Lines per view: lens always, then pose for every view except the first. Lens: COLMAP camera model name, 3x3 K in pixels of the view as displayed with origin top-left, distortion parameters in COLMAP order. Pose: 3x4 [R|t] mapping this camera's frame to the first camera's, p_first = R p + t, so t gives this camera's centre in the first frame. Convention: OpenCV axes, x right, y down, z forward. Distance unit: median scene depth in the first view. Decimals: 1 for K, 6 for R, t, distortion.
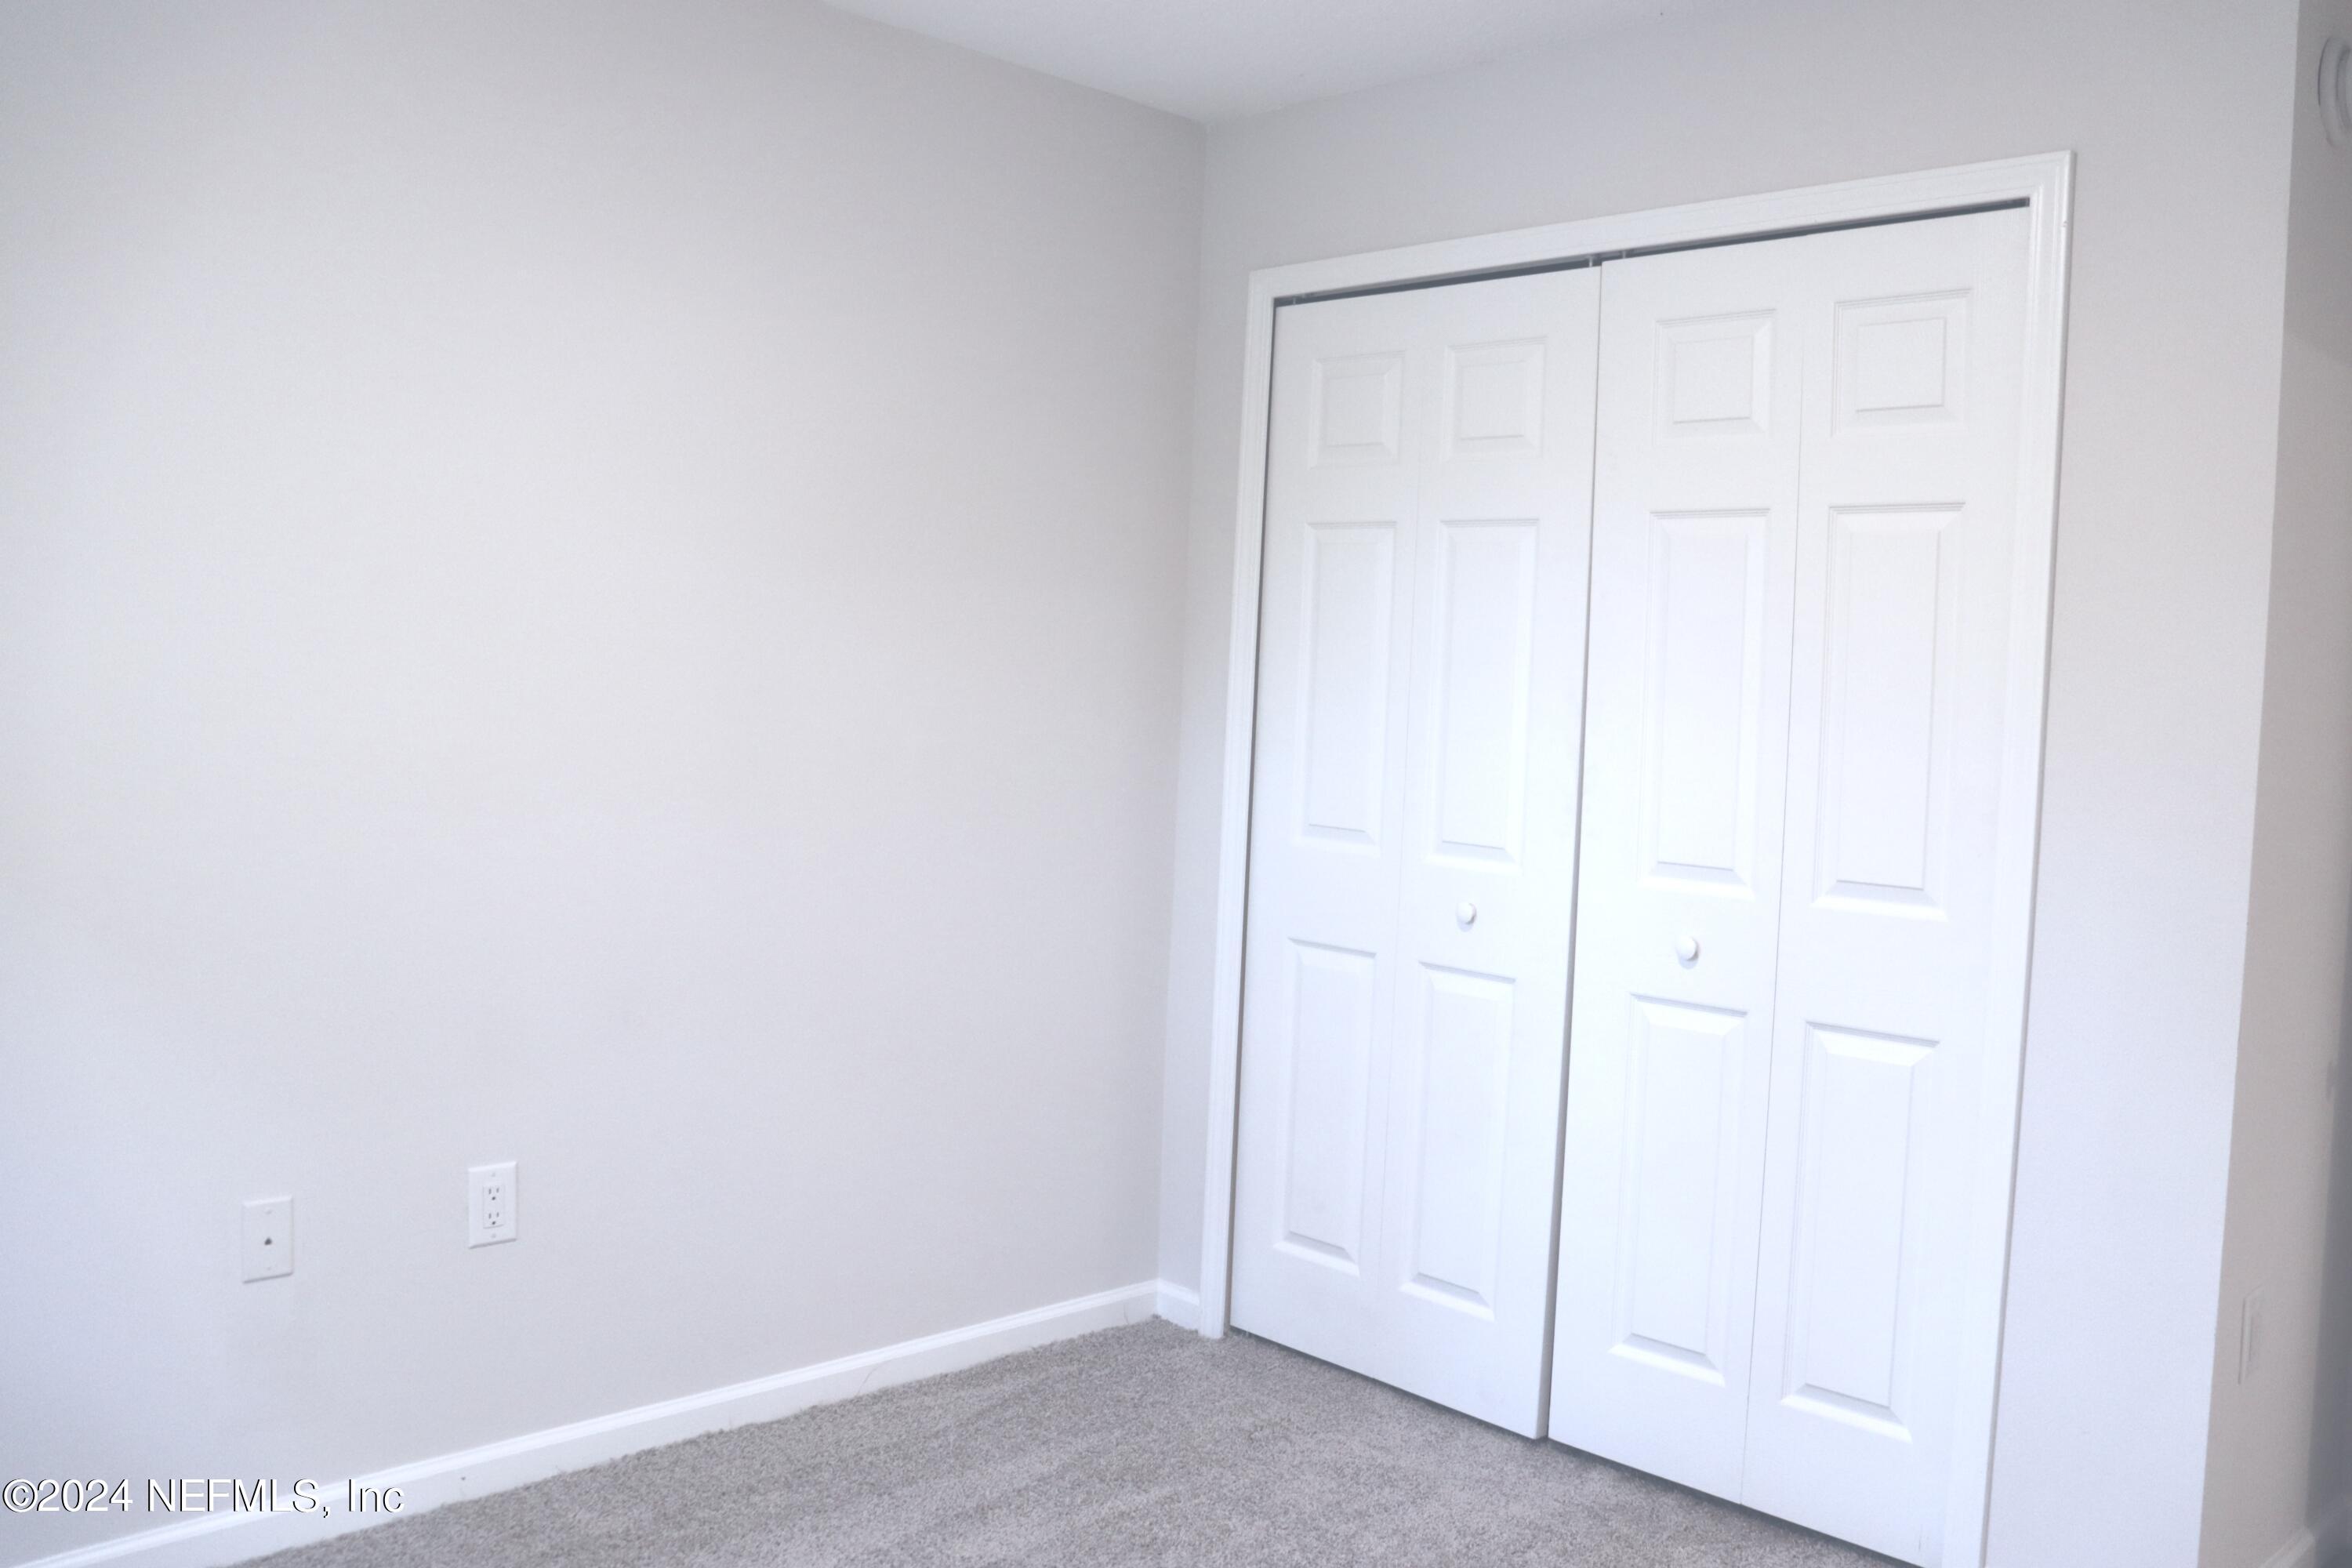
lens RADIAL K [[1945.2, 0, 1191.6], [0, 1945.2, 763.1], [0, 0, 1]] dist [-0.178317, 0.166275]
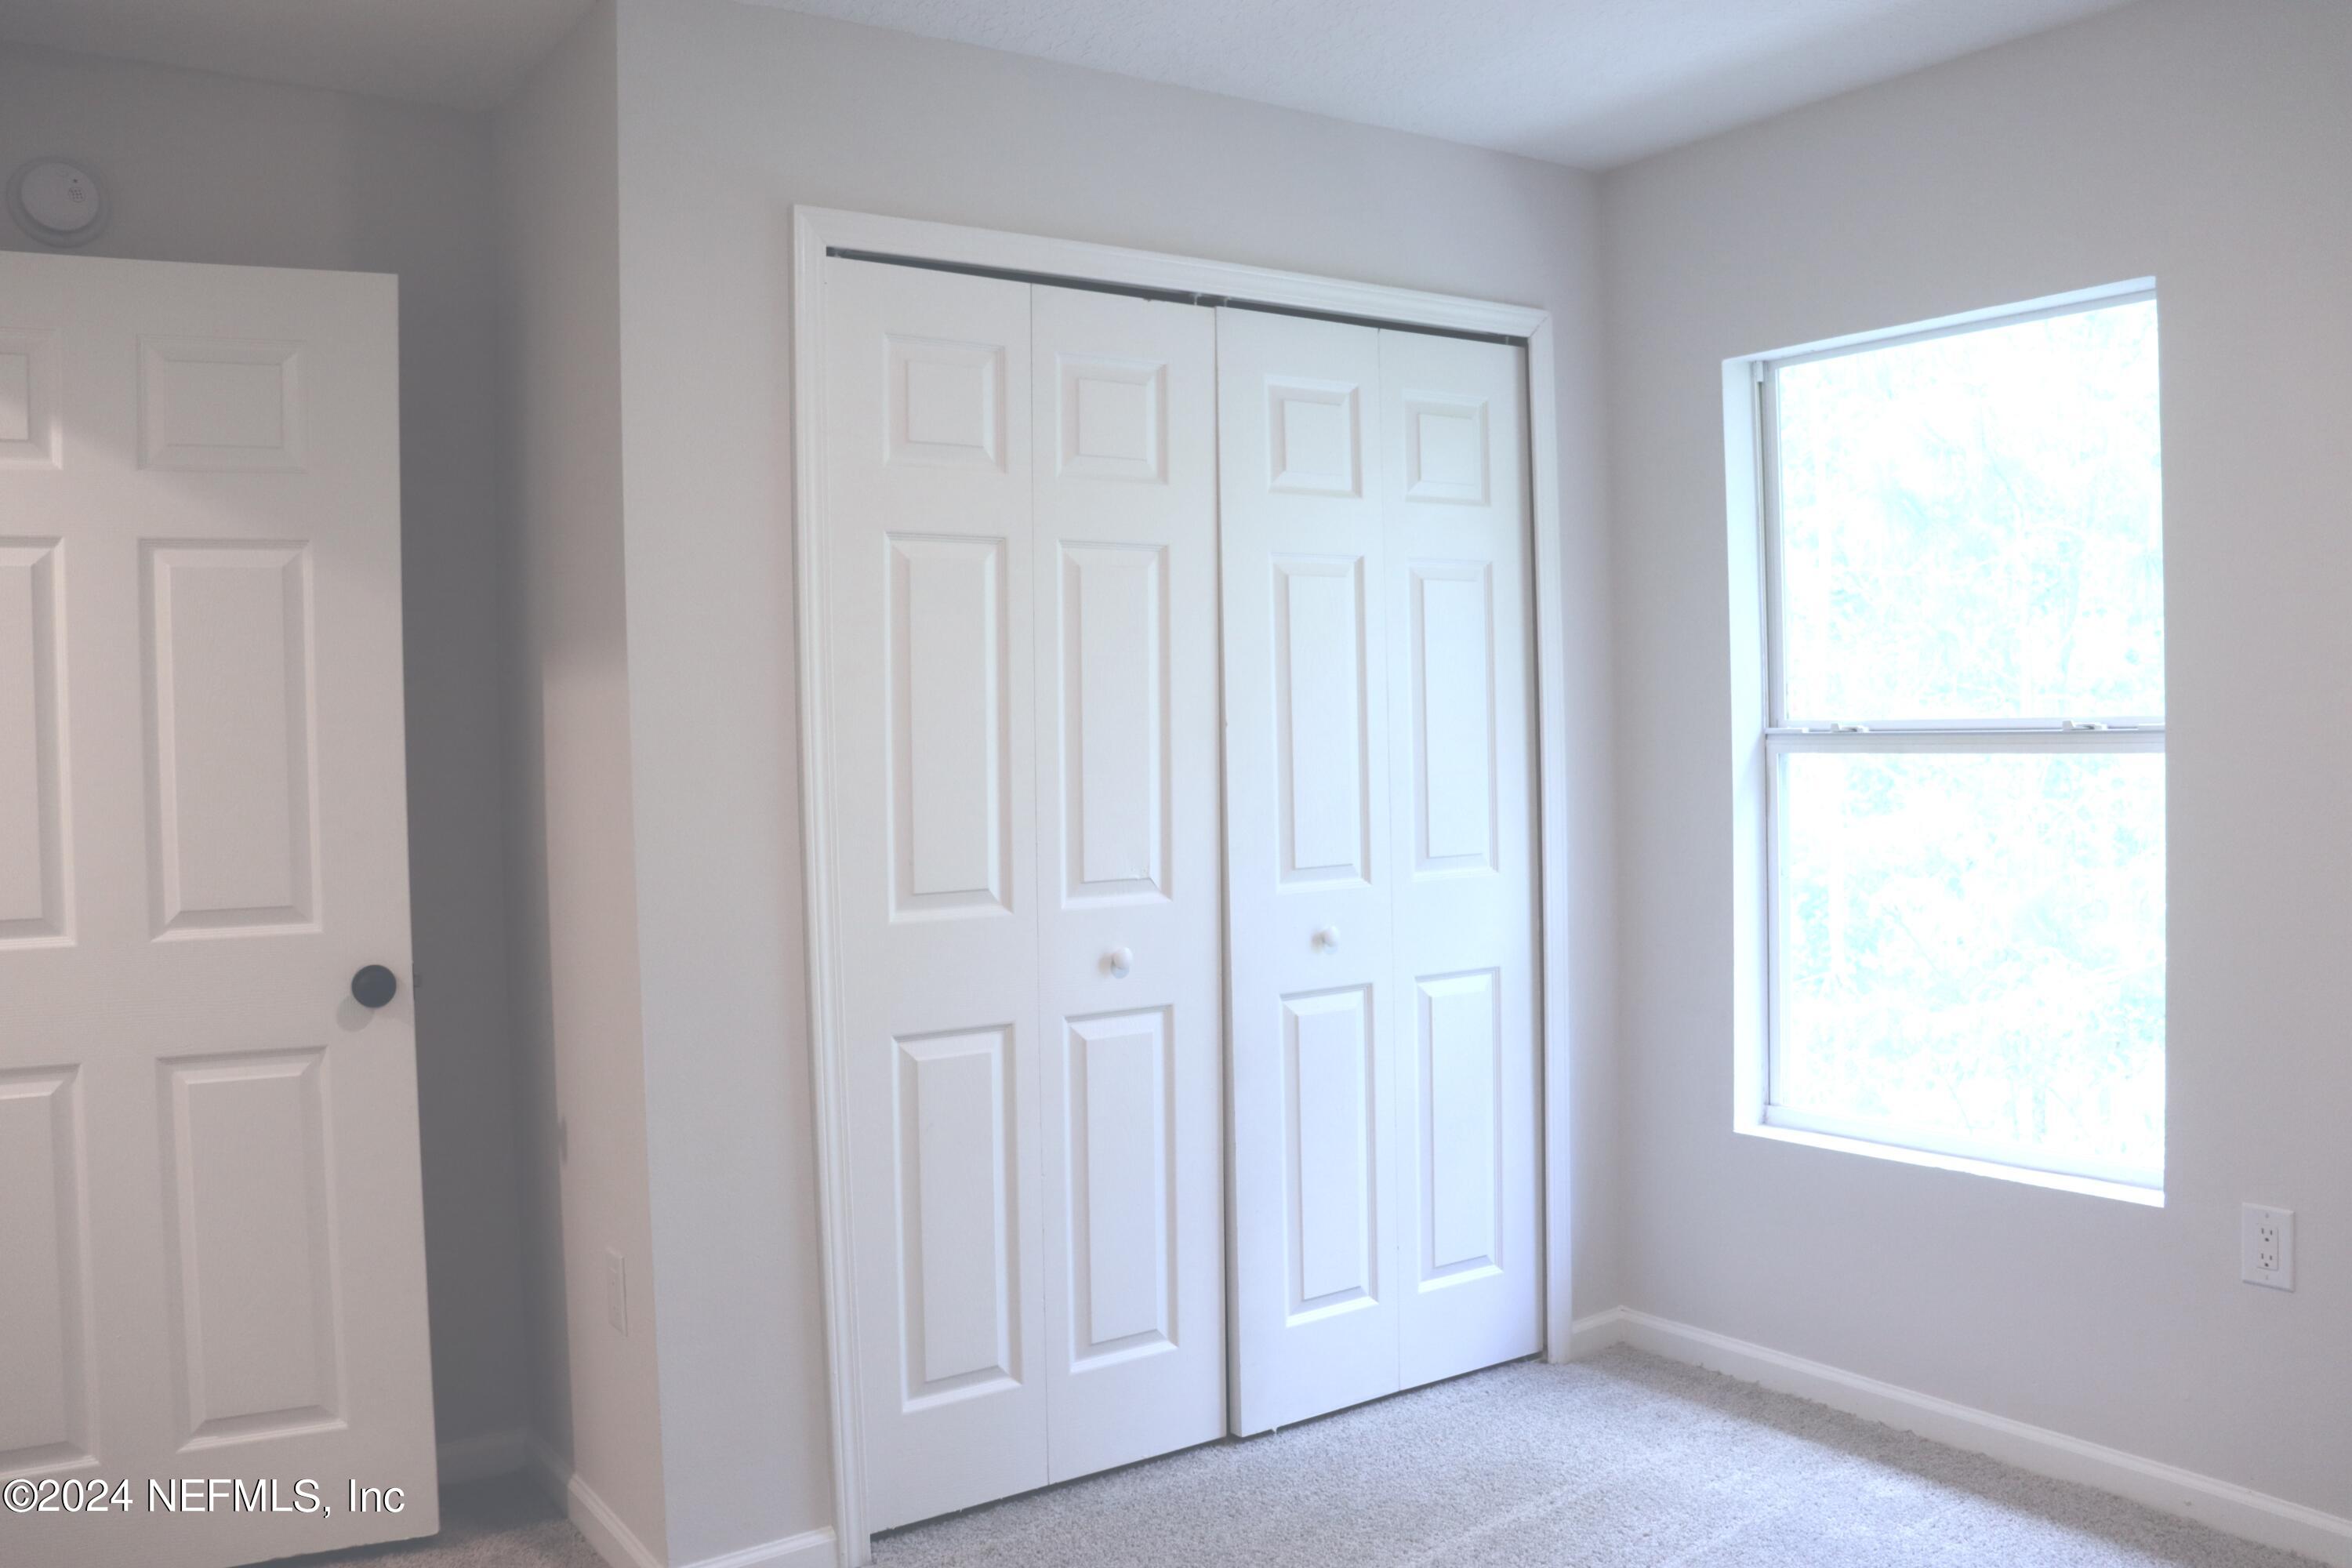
lens RADIAL K [[1945.2, 0, 1191.6], [0, 1945.2, 763.1], [0, 0, 1]] dist [-0.178317, 0.166275]
pose [[0.172767, -0.070190, 0.982459, -0.857308], [0.062945, 0.996206, 0.060104, -0.078839], [-0.982949, 0.051457, 0.176529, 0.858726]]
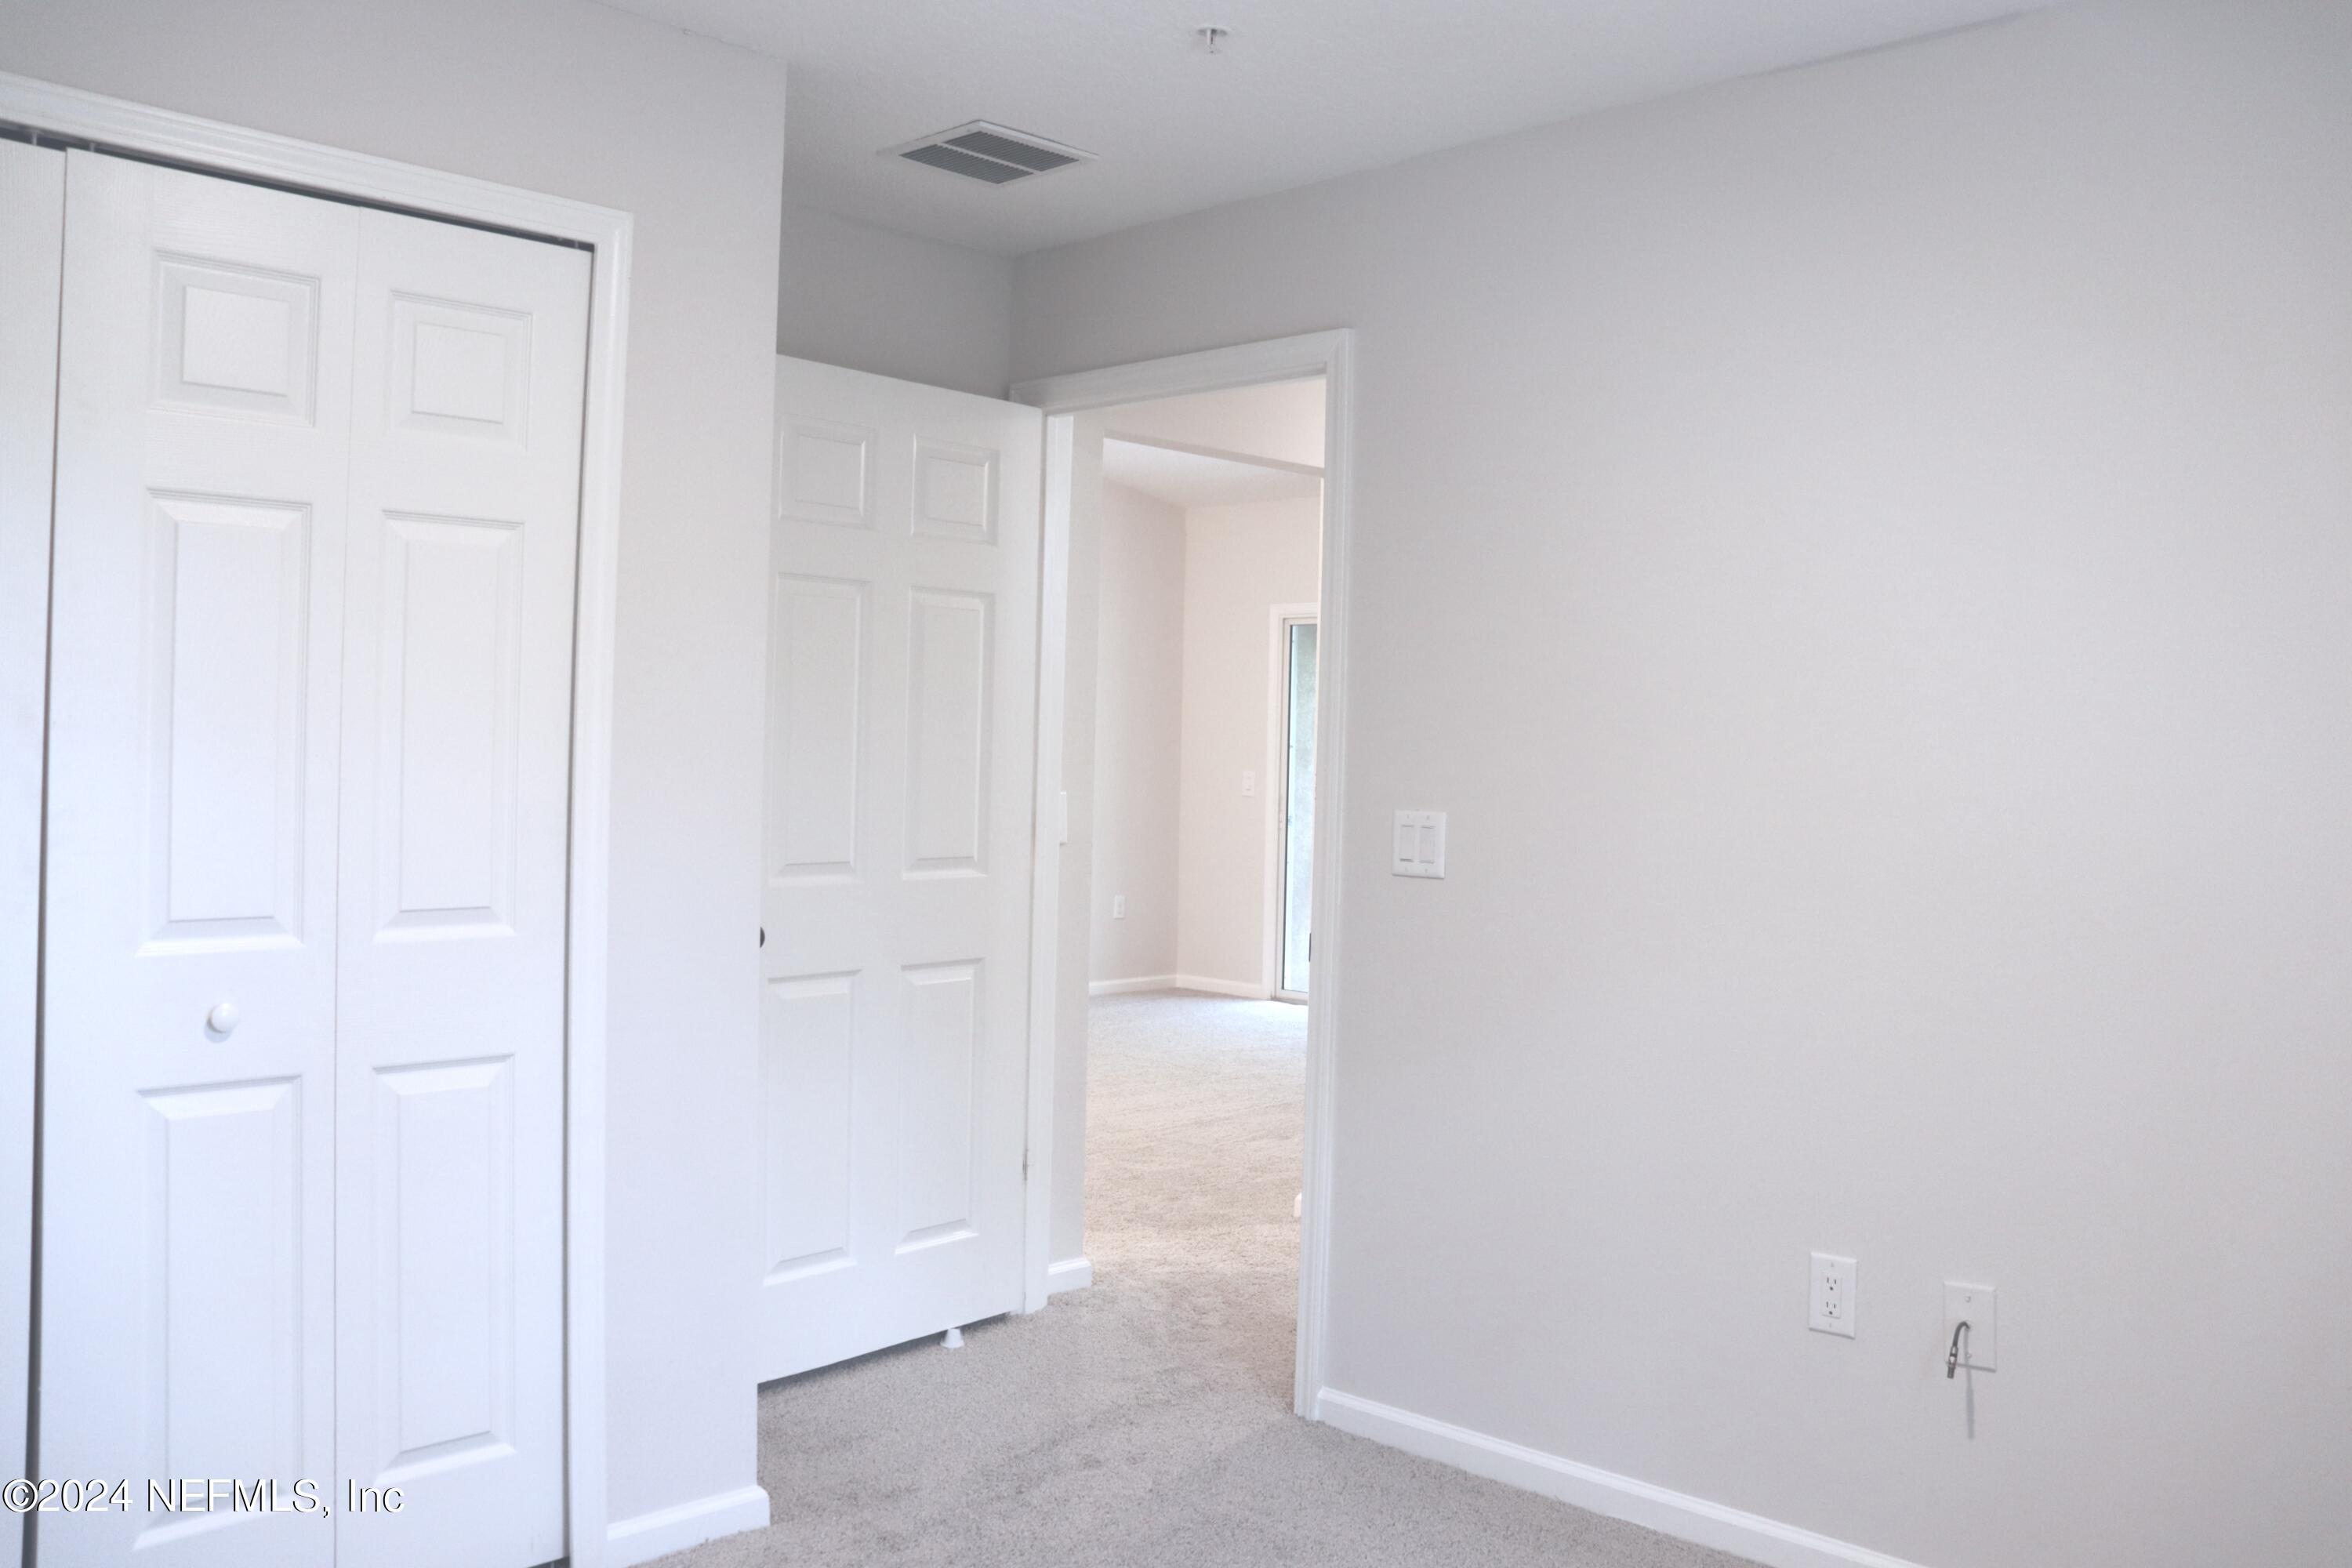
lens RADIAL K [[1945.2, 0, 1191.6], [0, 1945.2, 763.1], [0, 0, 1]] dist [-0.178317, 0.166275]
pose [[0.001198, -0.050952, 0.998700, -0.545747], [0.013263, 0.998614, 0.050932, -0.049763], [-0.999911, 0.013185, 0.001872, 0.564626]]
